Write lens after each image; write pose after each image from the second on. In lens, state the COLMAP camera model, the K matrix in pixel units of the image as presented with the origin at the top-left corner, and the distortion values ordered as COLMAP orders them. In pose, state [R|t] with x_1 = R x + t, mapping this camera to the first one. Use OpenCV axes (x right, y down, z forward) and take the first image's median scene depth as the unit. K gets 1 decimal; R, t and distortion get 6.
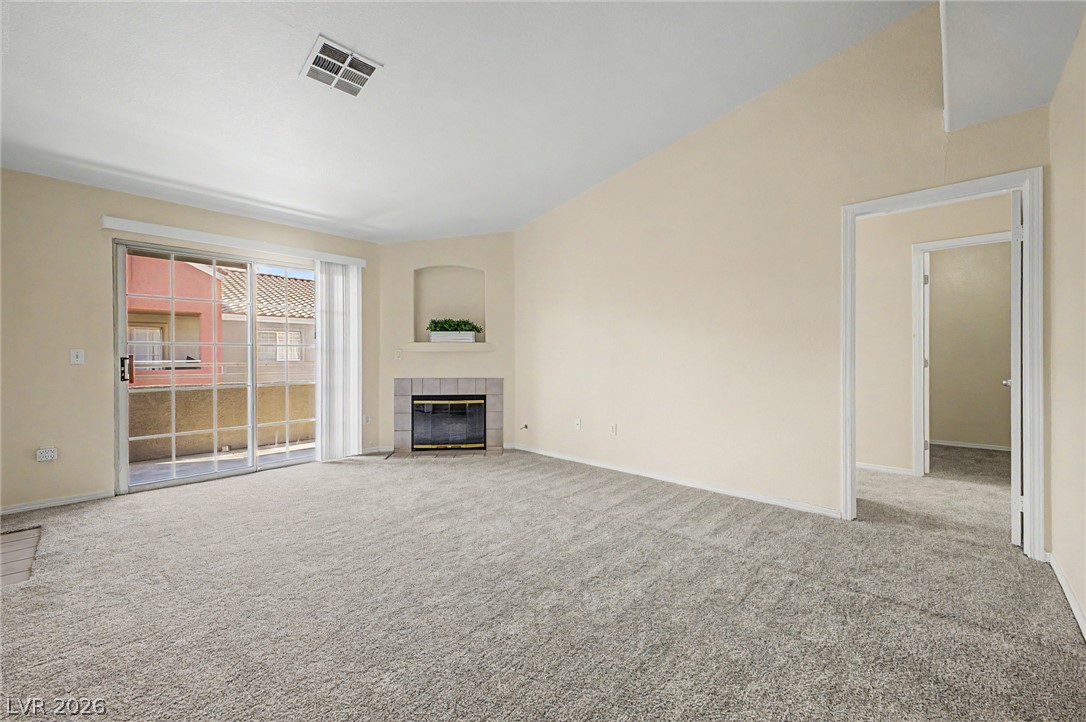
lens RADIAL K [[428.8, 0, 545.2], [0, 428.8, 364.6], [0, 0, 1]] dist [0.029484, -0.010339]
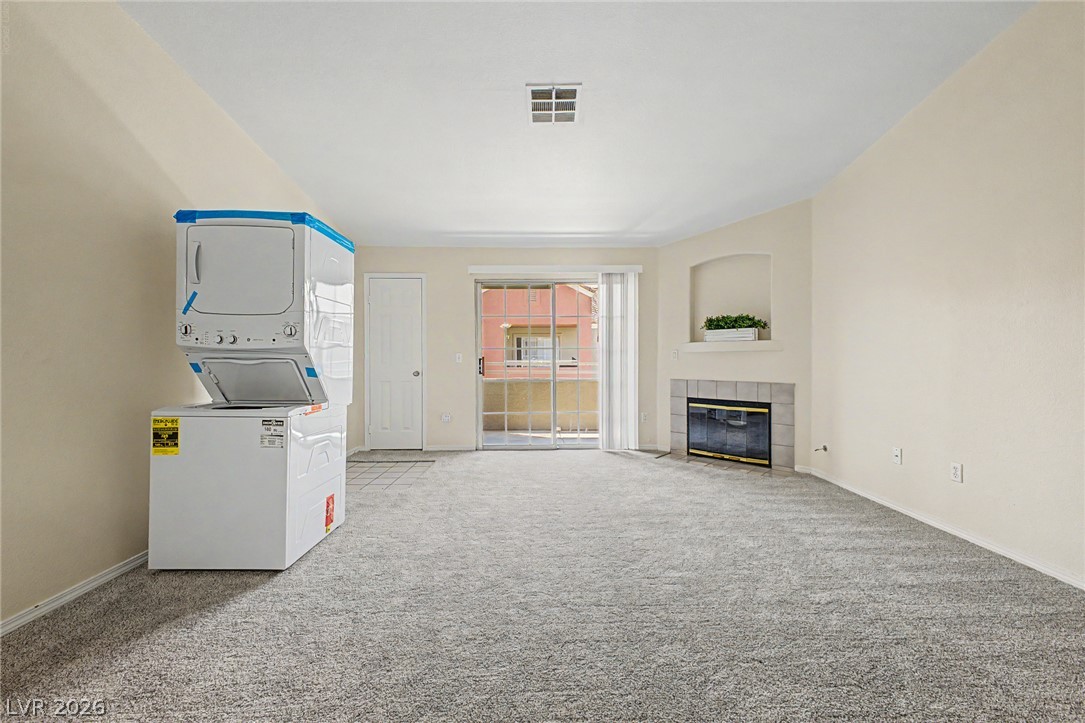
lens RADIAL K [[428.4, 0, 544.7], [0, 428.4, 365.1], [0, 0, 1]] dist [0.029484, -0.010339]
pose [[0.694700, 0.011274, -0.719212, 0.178635], [-0.012331, 0.999917, 0.003764, -0.000800], [0.719194, 0.006254, 0.694781, 0.108142]]
